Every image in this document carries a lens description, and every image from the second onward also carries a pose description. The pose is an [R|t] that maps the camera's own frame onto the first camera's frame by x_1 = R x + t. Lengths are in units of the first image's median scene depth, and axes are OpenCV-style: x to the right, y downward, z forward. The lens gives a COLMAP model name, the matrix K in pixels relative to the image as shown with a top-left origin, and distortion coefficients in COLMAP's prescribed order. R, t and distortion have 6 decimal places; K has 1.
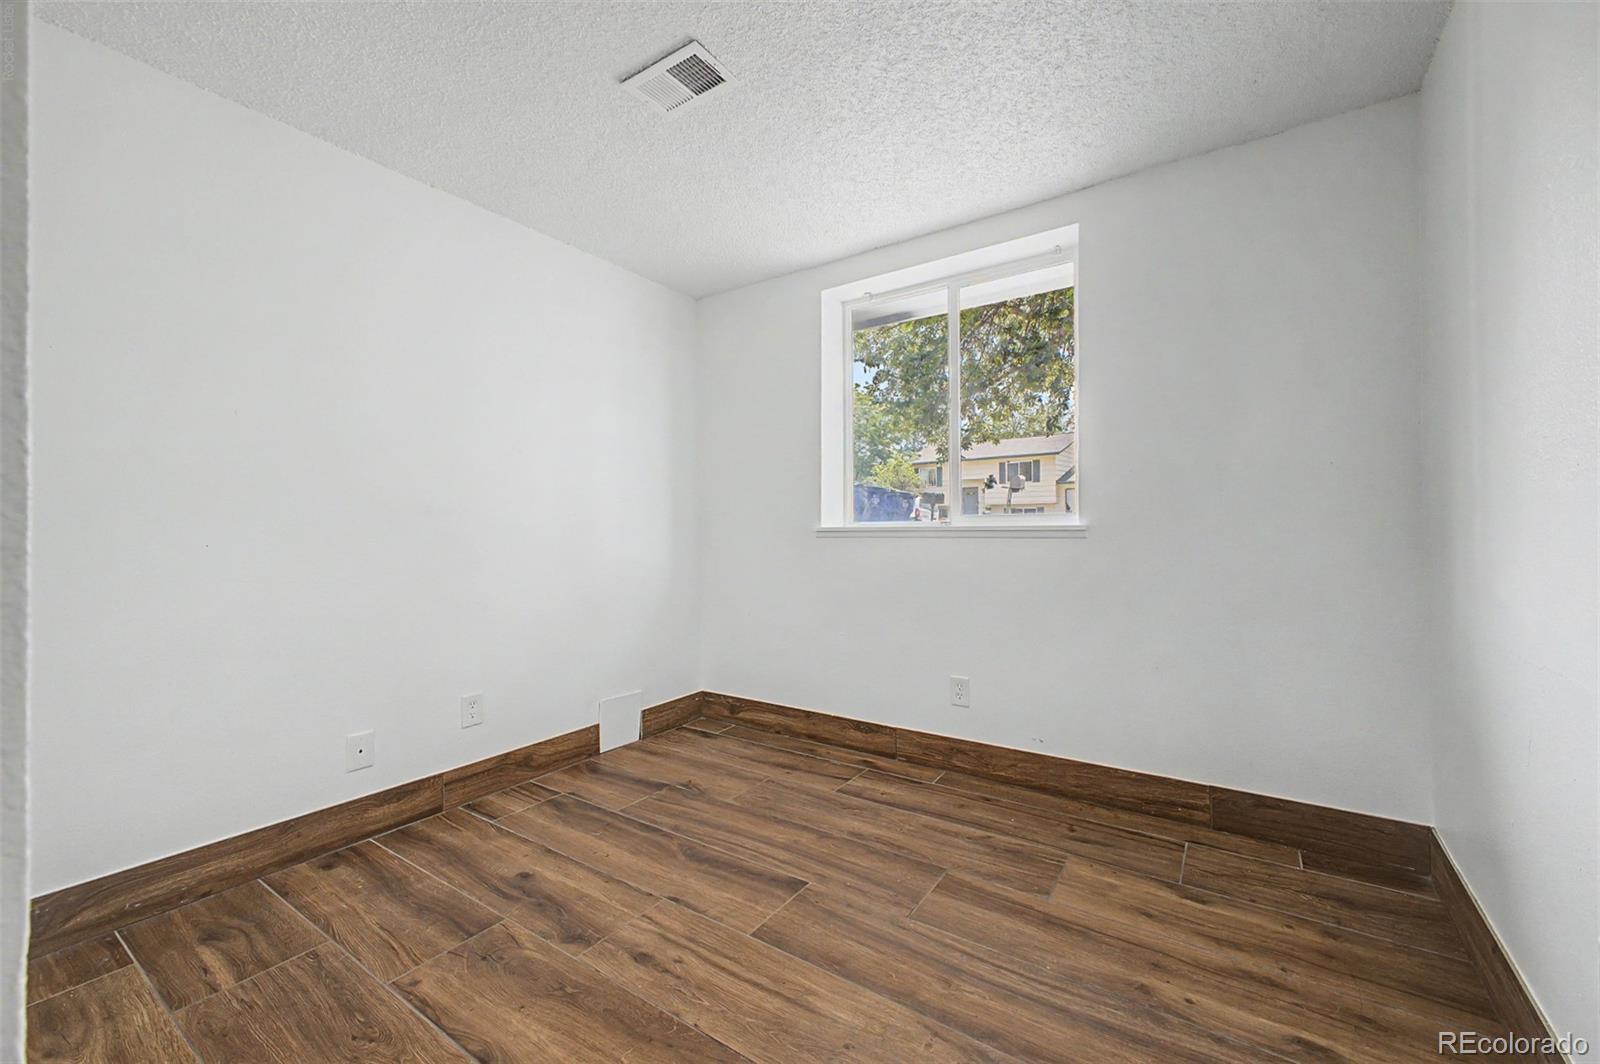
lens RADIAL K [[651.5, 0, 802.9], [0, 651.5, 525.8], [0, 0, 1]] dist [0.016154, -0.000380]
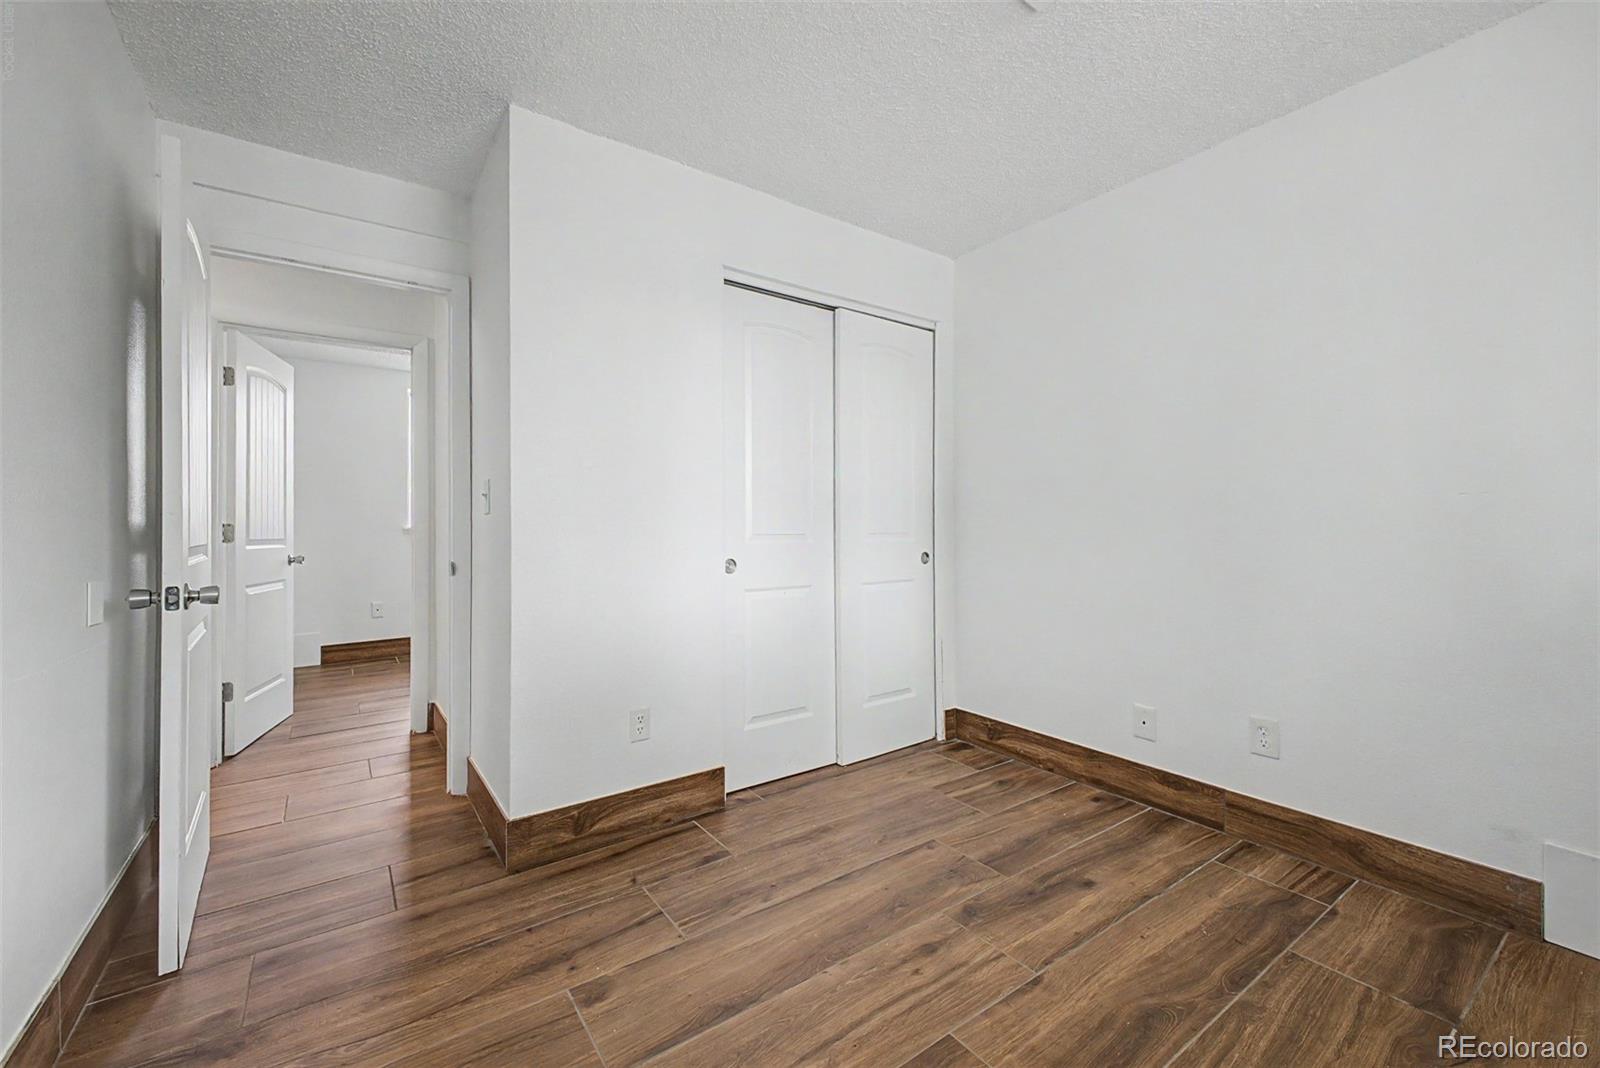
lens RADIAL K [[651.5, 0, 802.9], [0, 651.5, 527.8], [0, 0, 1]] dist [0.016154, -0.000380]
pose [[-0.347184, 0.014087, -0.937691, 0.634738], [0.013748, 0.999856, 0.009930, -0.003039], [0.937696, -0.009444, -0.347327, 0.980186]]
